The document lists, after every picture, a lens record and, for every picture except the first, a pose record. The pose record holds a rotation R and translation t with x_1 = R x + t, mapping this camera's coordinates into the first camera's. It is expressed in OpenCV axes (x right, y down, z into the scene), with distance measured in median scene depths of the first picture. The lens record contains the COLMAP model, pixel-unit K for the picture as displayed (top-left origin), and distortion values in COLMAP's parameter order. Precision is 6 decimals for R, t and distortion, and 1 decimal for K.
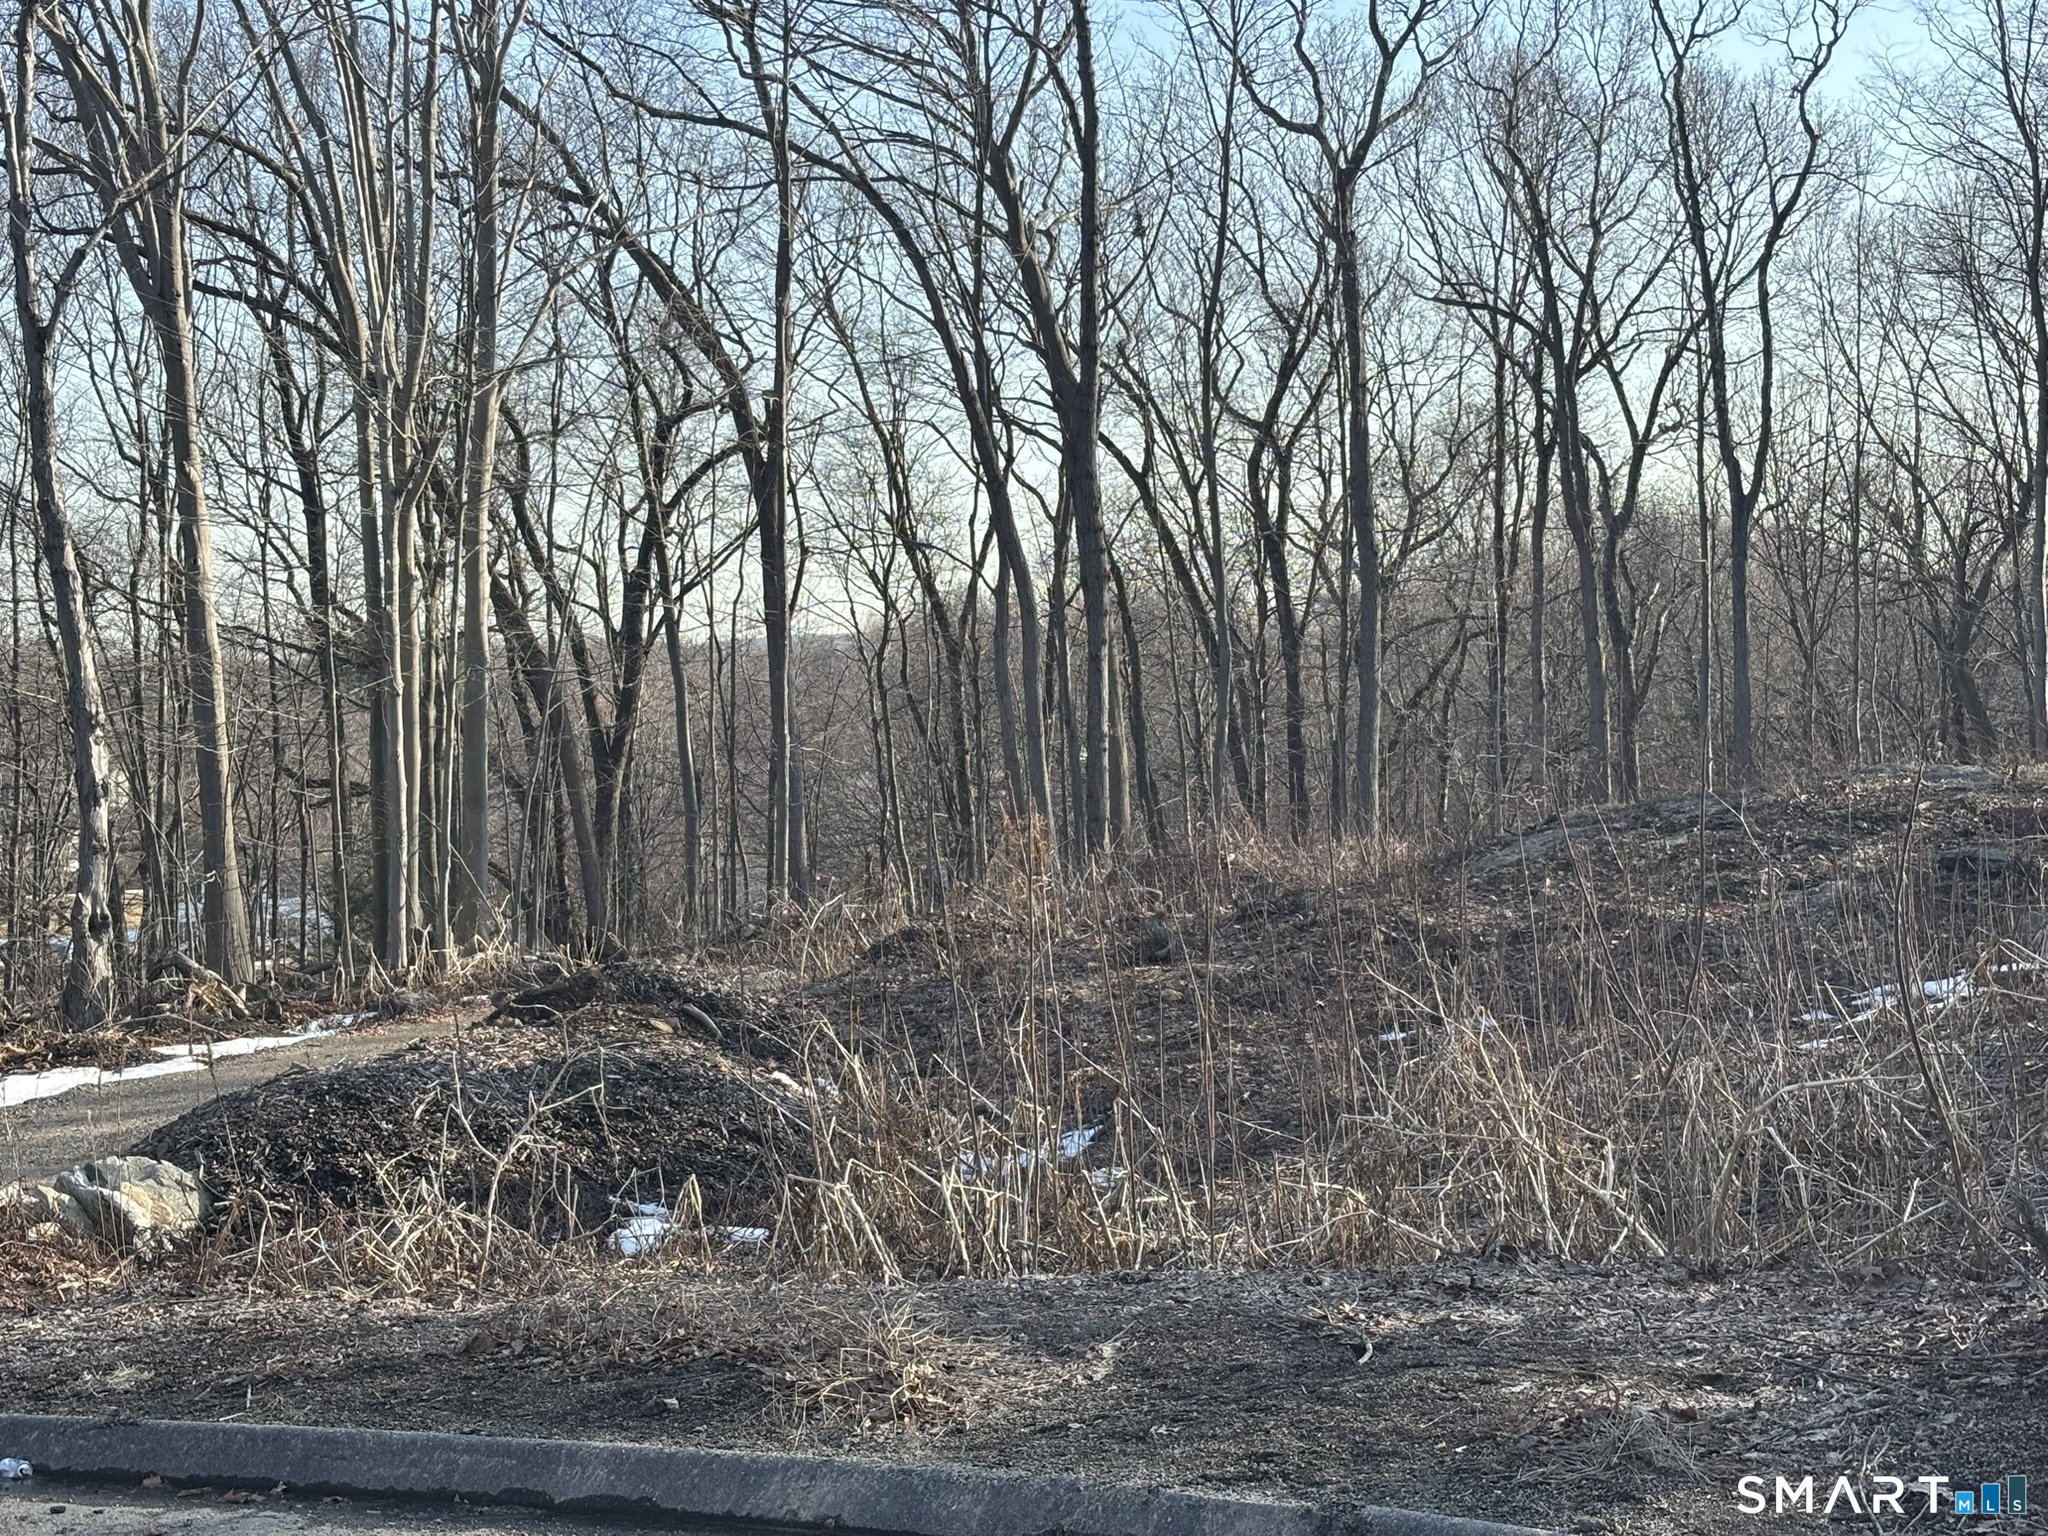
lens RADIAL K [[3379.6, 0, 1019.9], [0, 3379.6, 755.3], [0, 0, 1]] dist [0.263688, -1.062773]
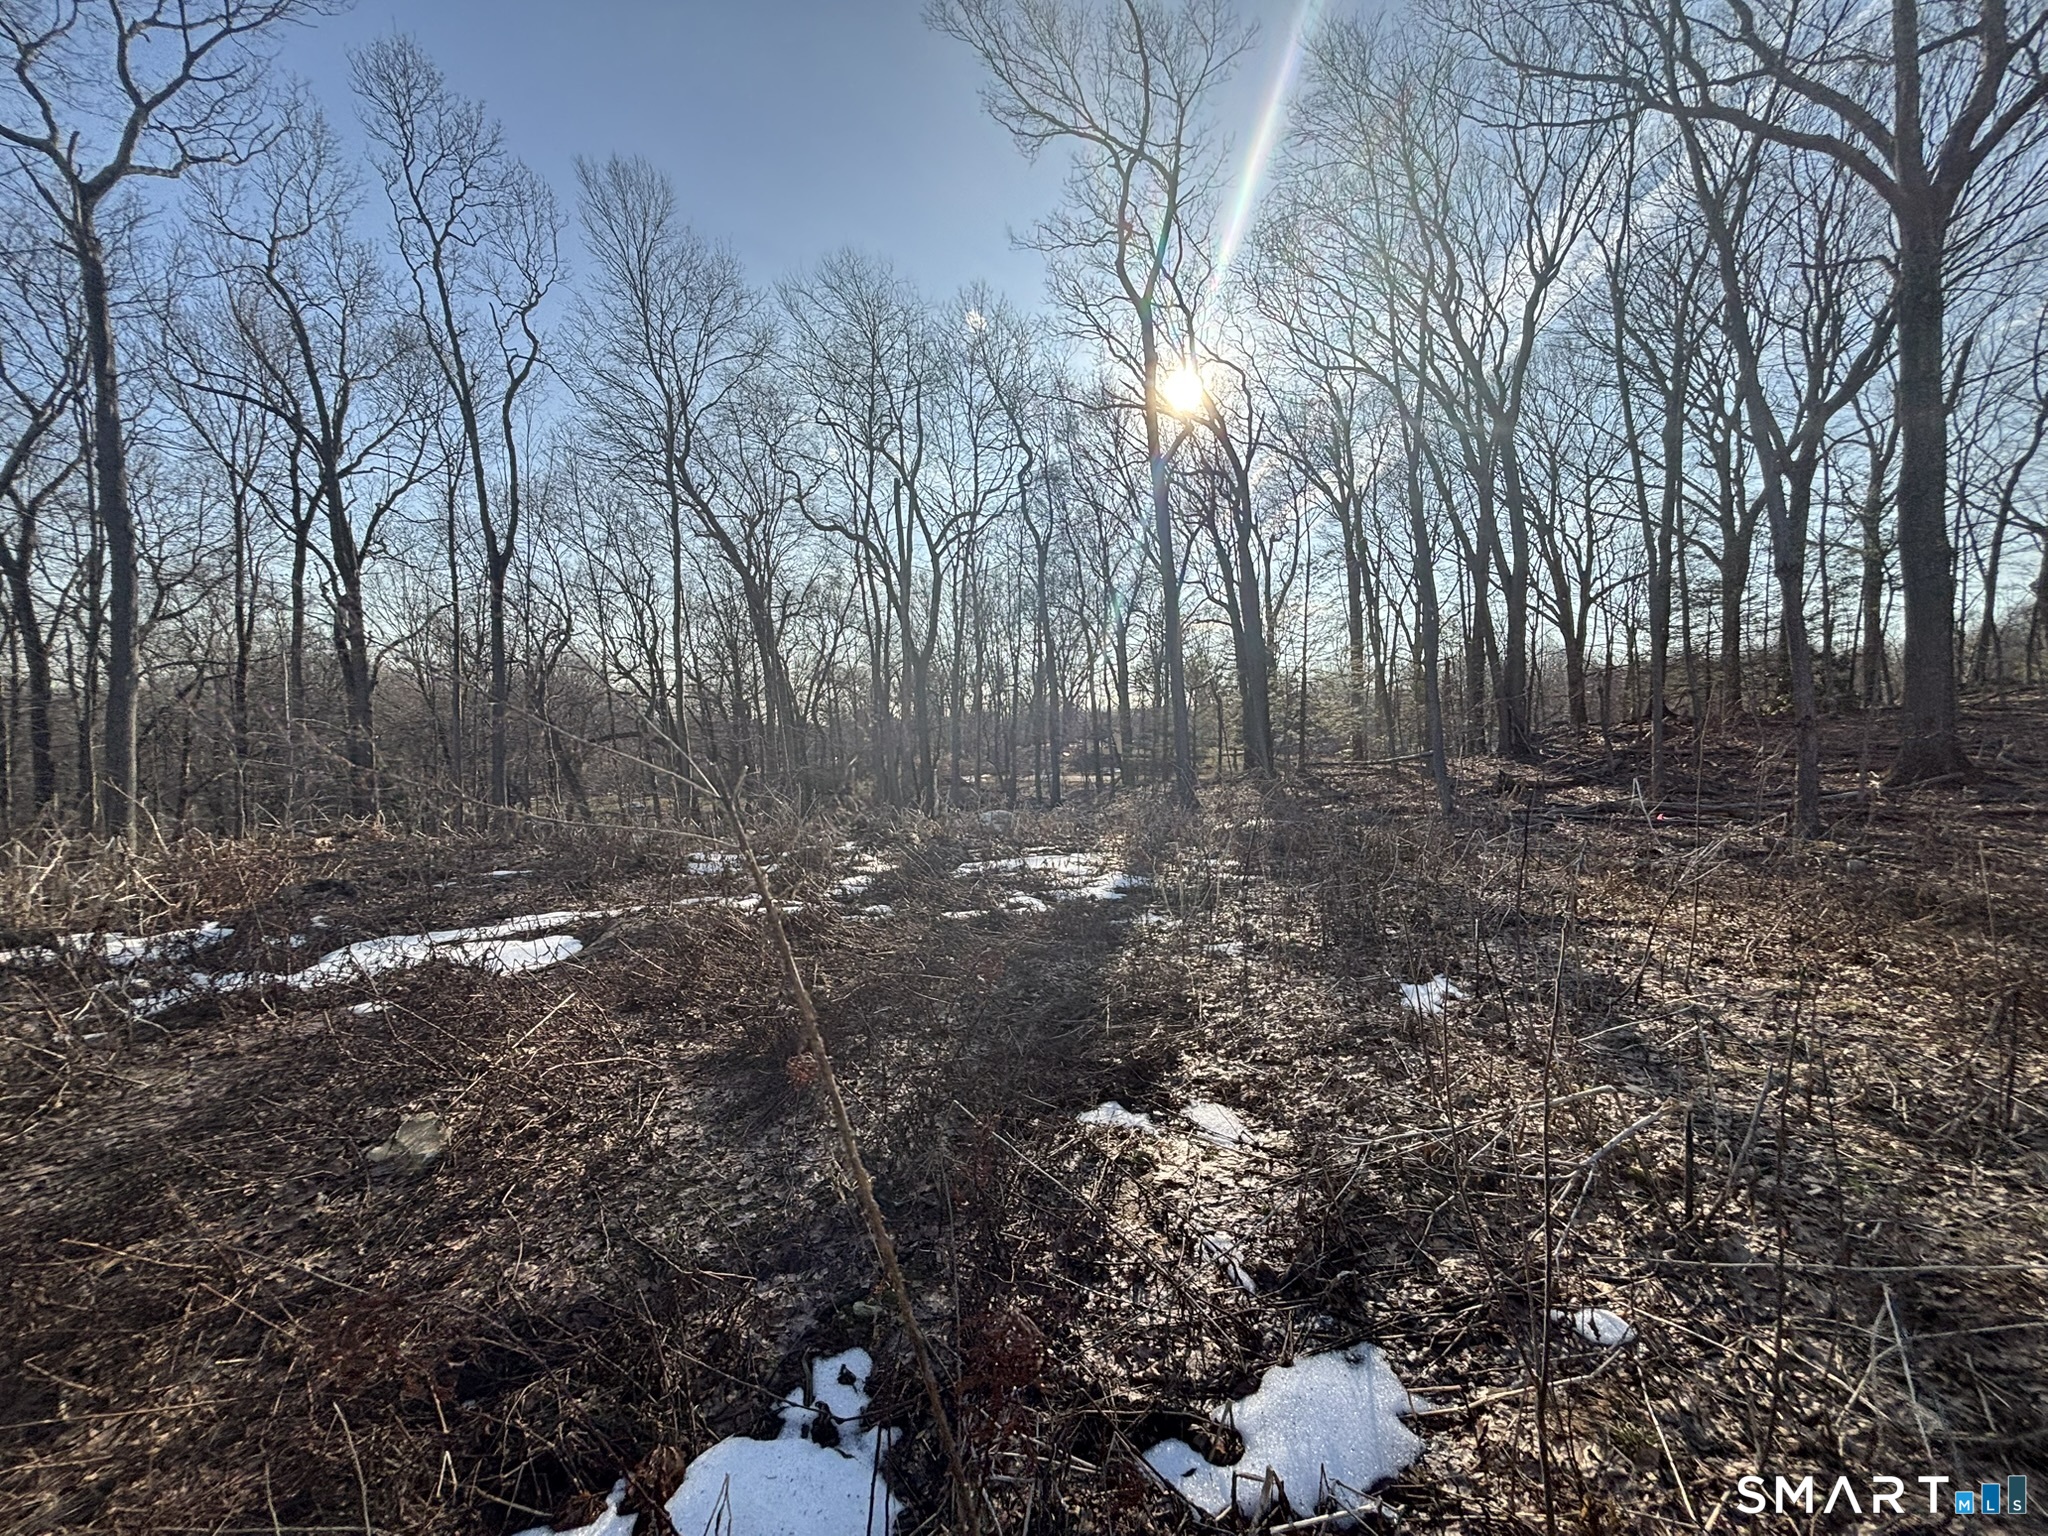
lens RADIAL K [[829.8, 0, 1018.5], [0, 829.8, 774.3], [0, 0, 1]] dist [0.000304, -0.000582]
pose [[0.601356, -0.009992, 0.798919, 0.059670], [0.001418, 0.999934, 0.011438, 0.013522], [-0.798980, -0.005746, 0.601330, 0.595243]]
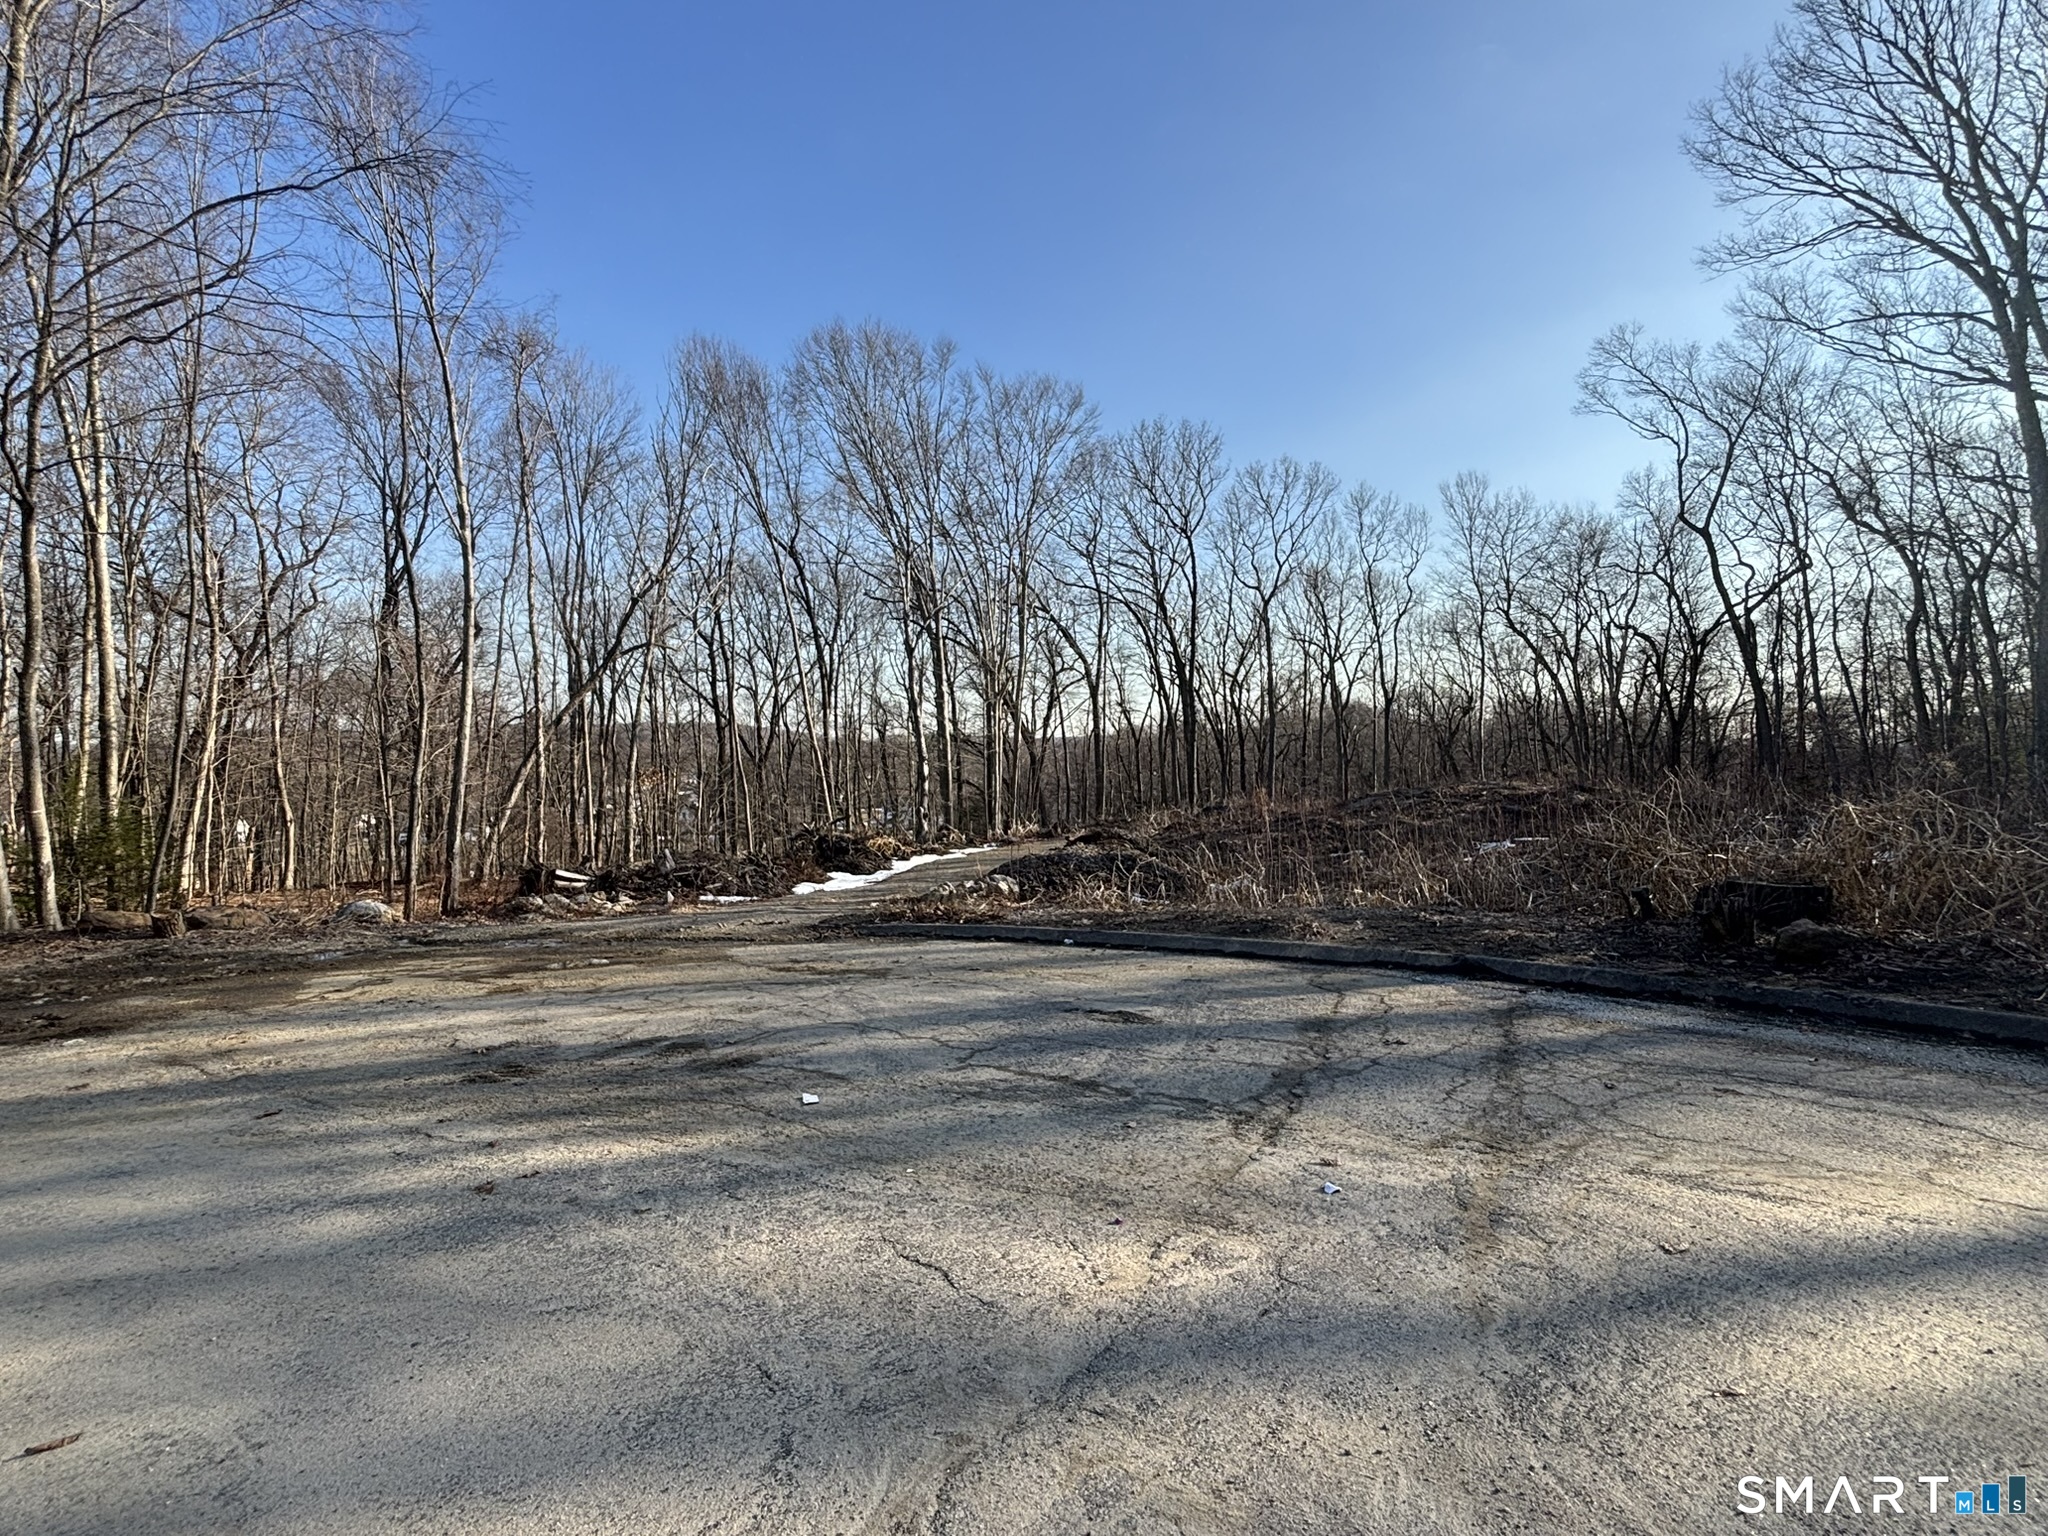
lens RADIAL K [[1041.3, 0, 1016.4], [0, 1041.3, 770.0], [0, 0, 1]] dist [0.000392, 0.000505]
pose [[0.994165, 0.019250, -0.106139, -0.036224], [-0.019583, 0.999806, -0.002095, 0.001385], [0.106078, 0.004161, 0.994349, -0.035295]]
